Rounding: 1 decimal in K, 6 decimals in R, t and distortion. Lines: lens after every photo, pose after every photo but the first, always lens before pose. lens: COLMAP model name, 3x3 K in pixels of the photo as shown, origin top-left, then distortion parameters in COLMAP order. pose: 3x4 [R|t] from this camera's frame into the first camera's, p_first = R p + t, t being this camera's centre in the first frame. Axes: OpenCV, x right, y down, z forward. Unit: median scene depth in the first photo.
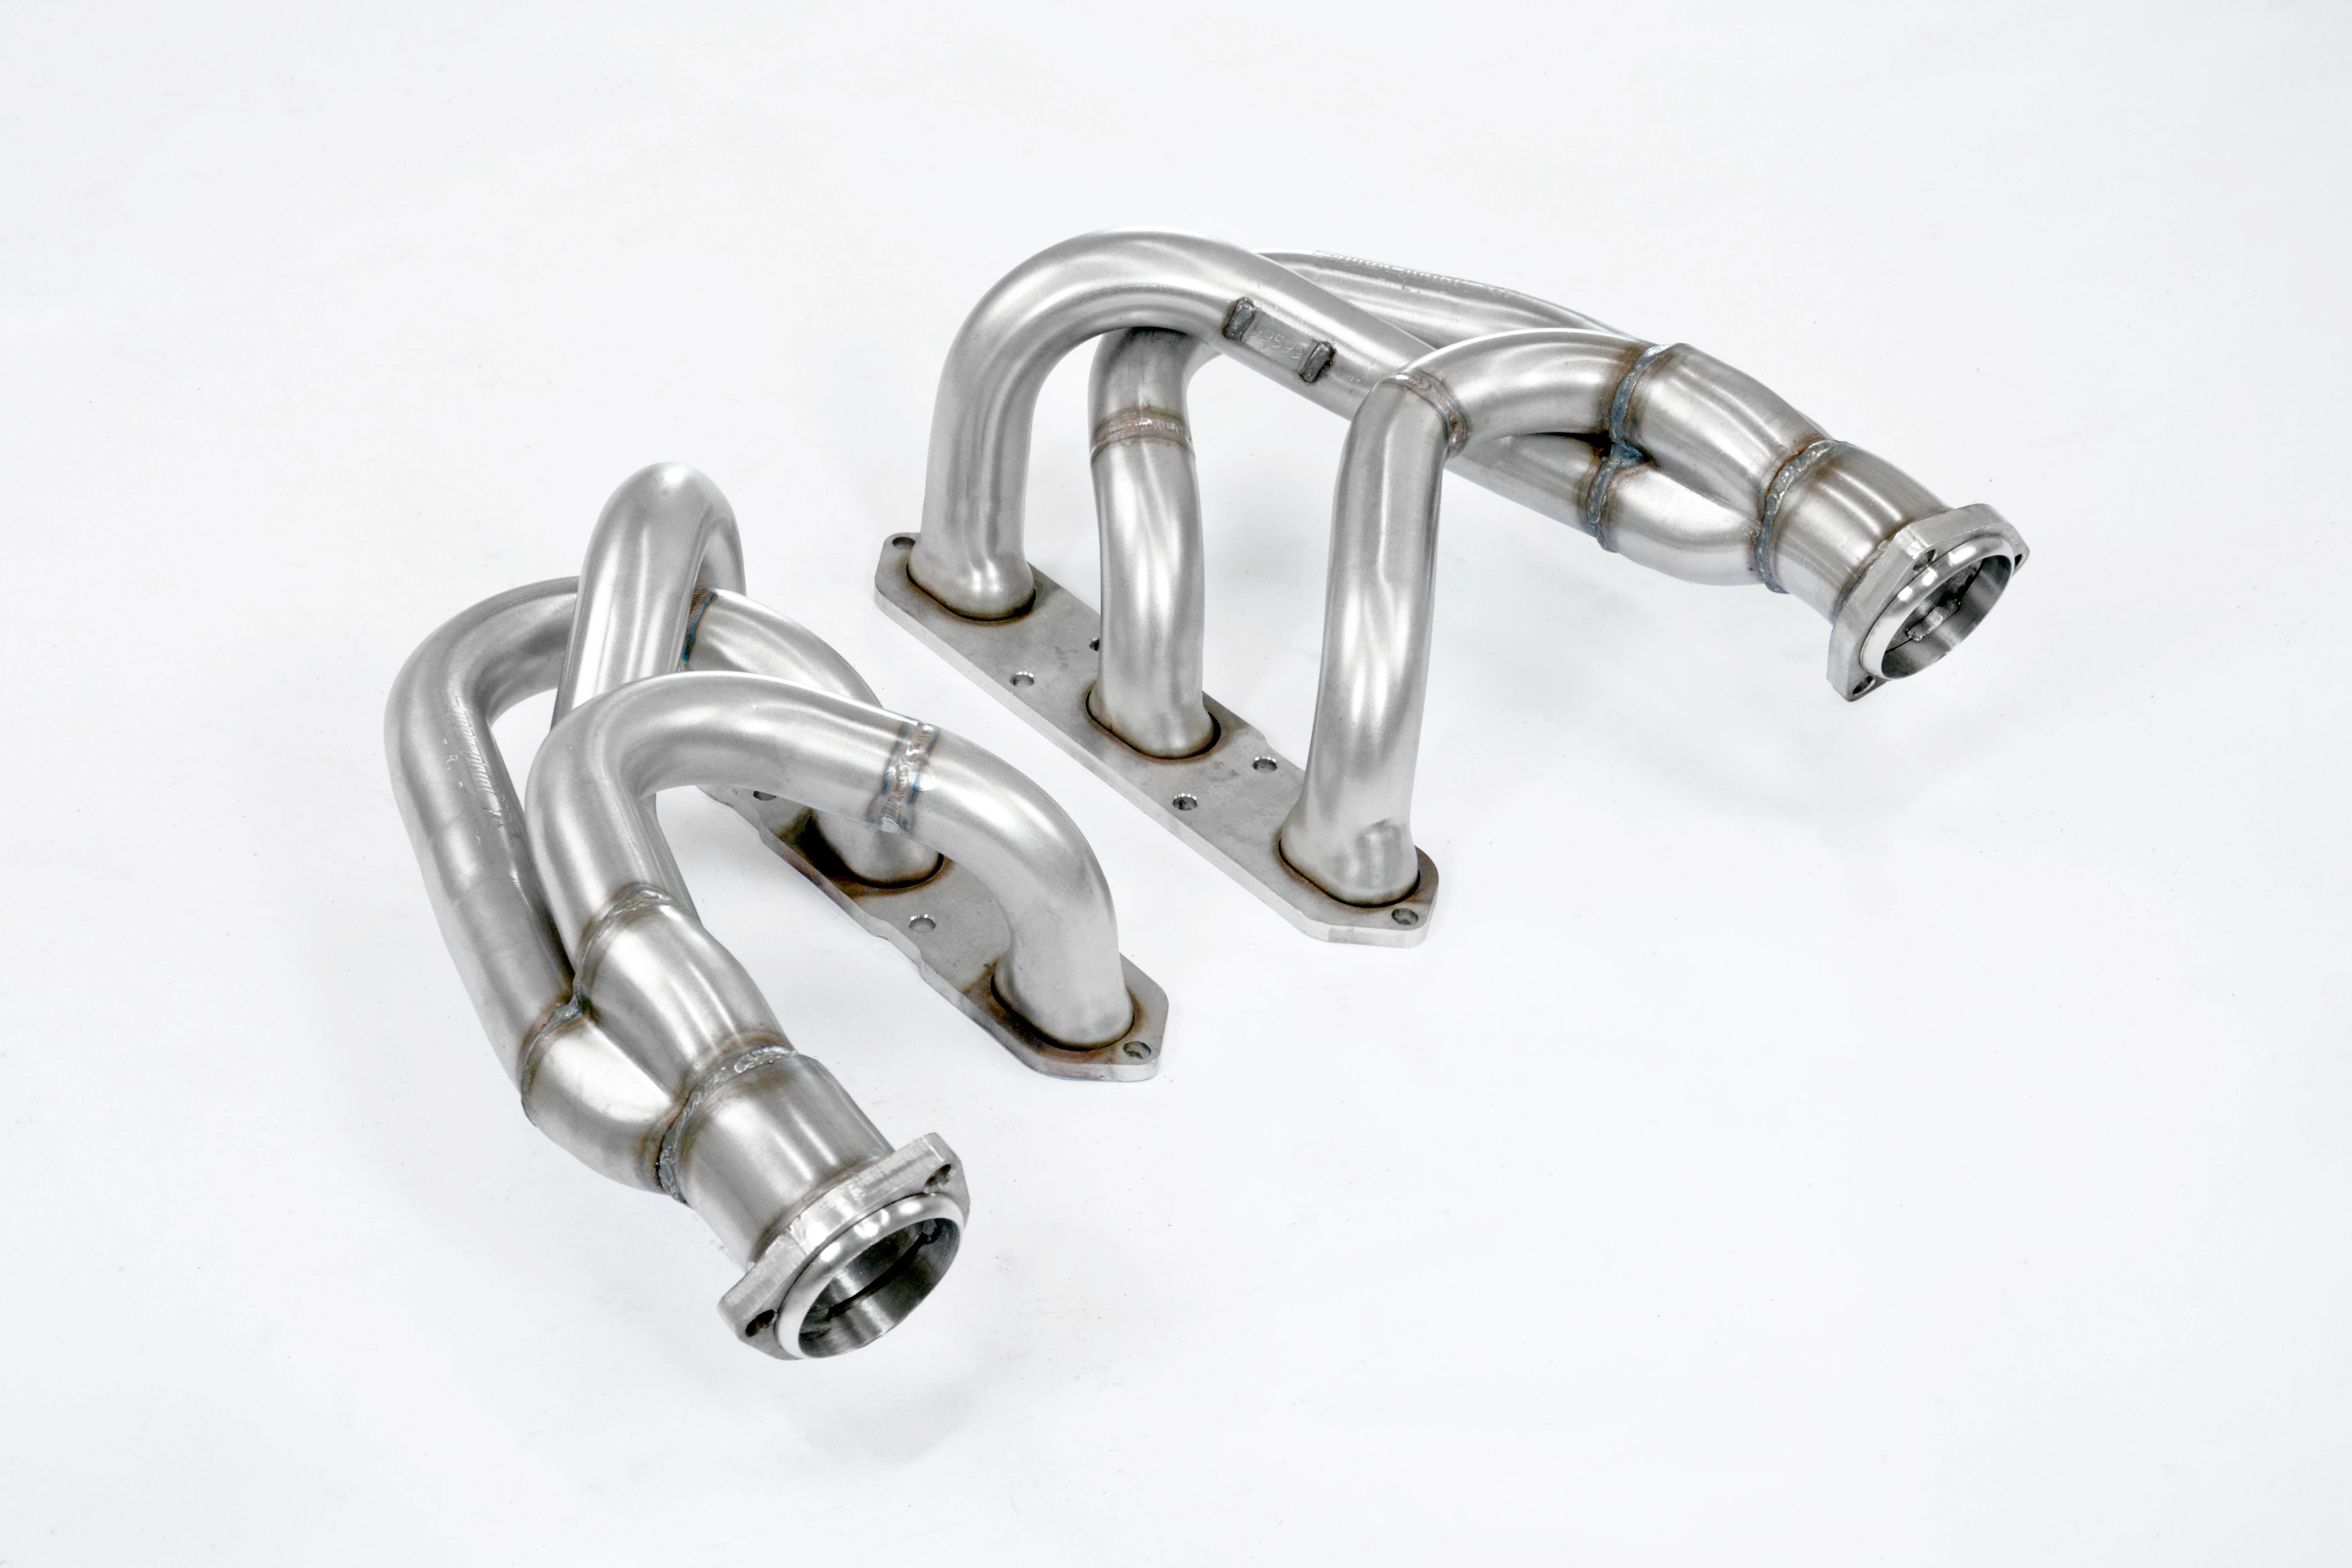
lens RADIAL K [[3599.7, 0, 1176.0], [0, 3599.7, 784.0], [0, 0, 1]] dist [-0.016243, -0.009908]
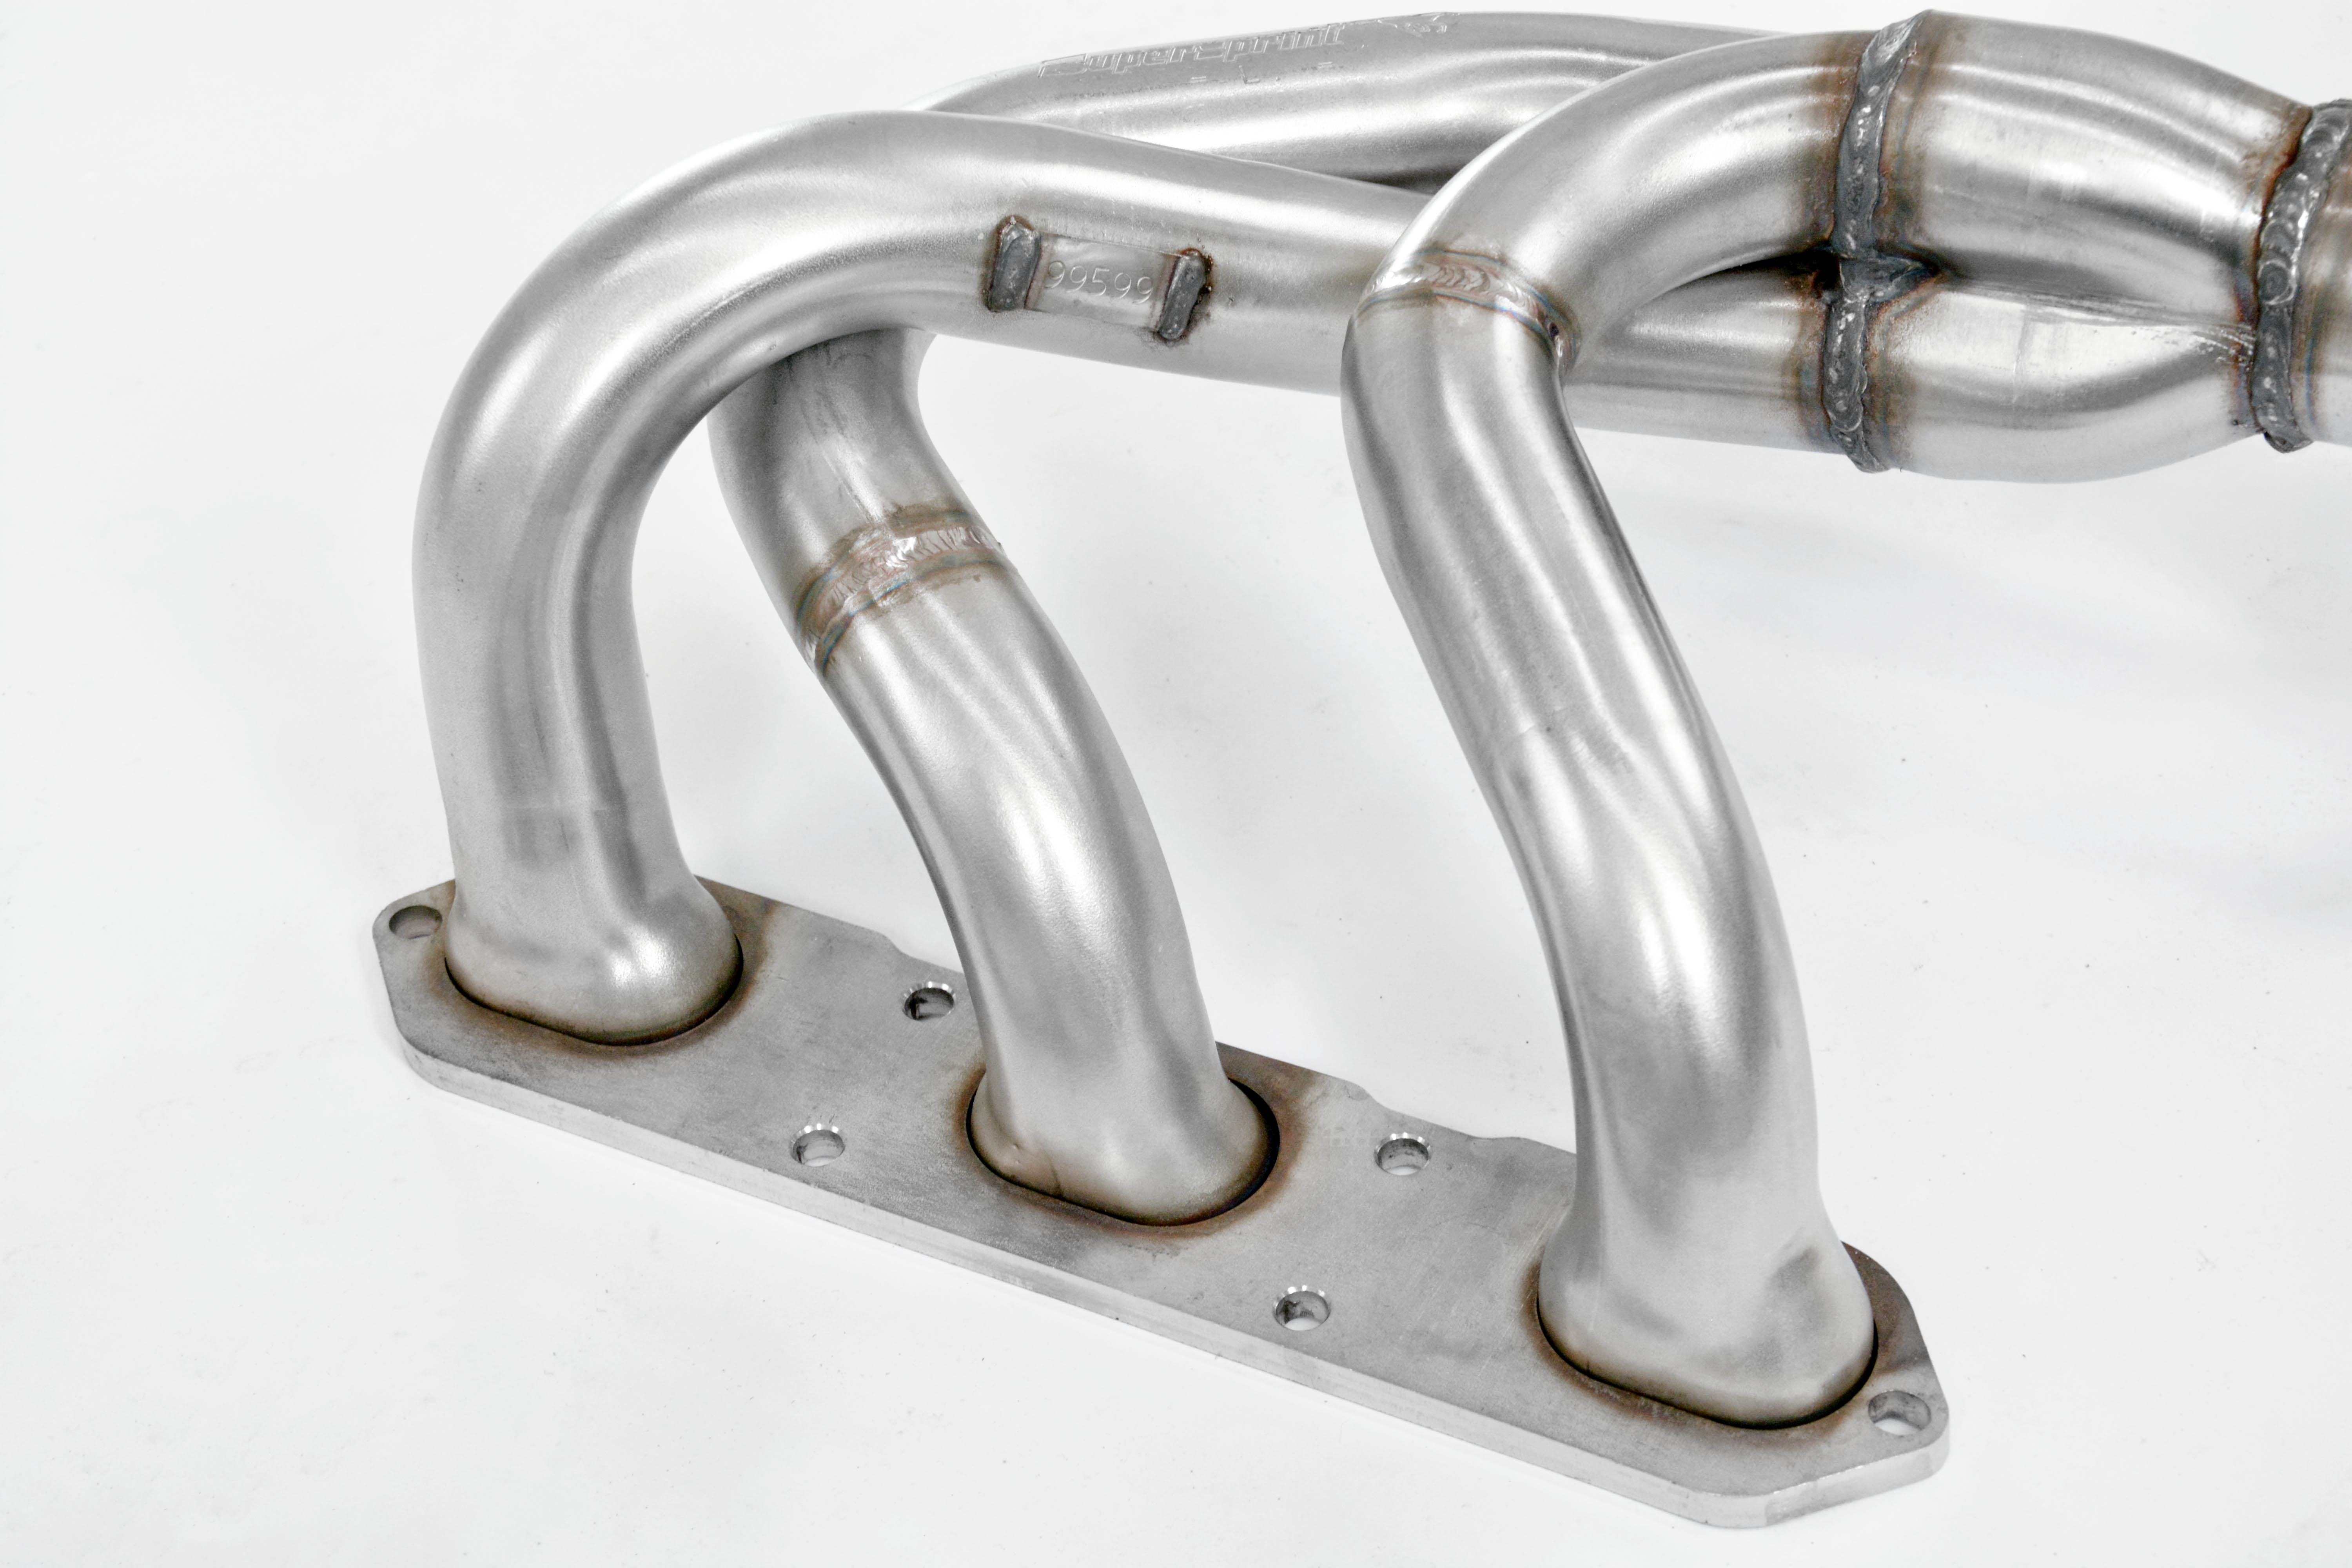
lens RADIAL K [[3913.1, 0, 1176.0], [0, 3913.1, 784.0], [0, 0, 1]] dist [0.126060, 0.064902]
pose [[0.914547, -0.350132, 0.202512, -0.088728], [0.331651, 0.935728, 0.120083, -0.121275], [-0.231541, -0.042659, 0.971889, 0.510180]]
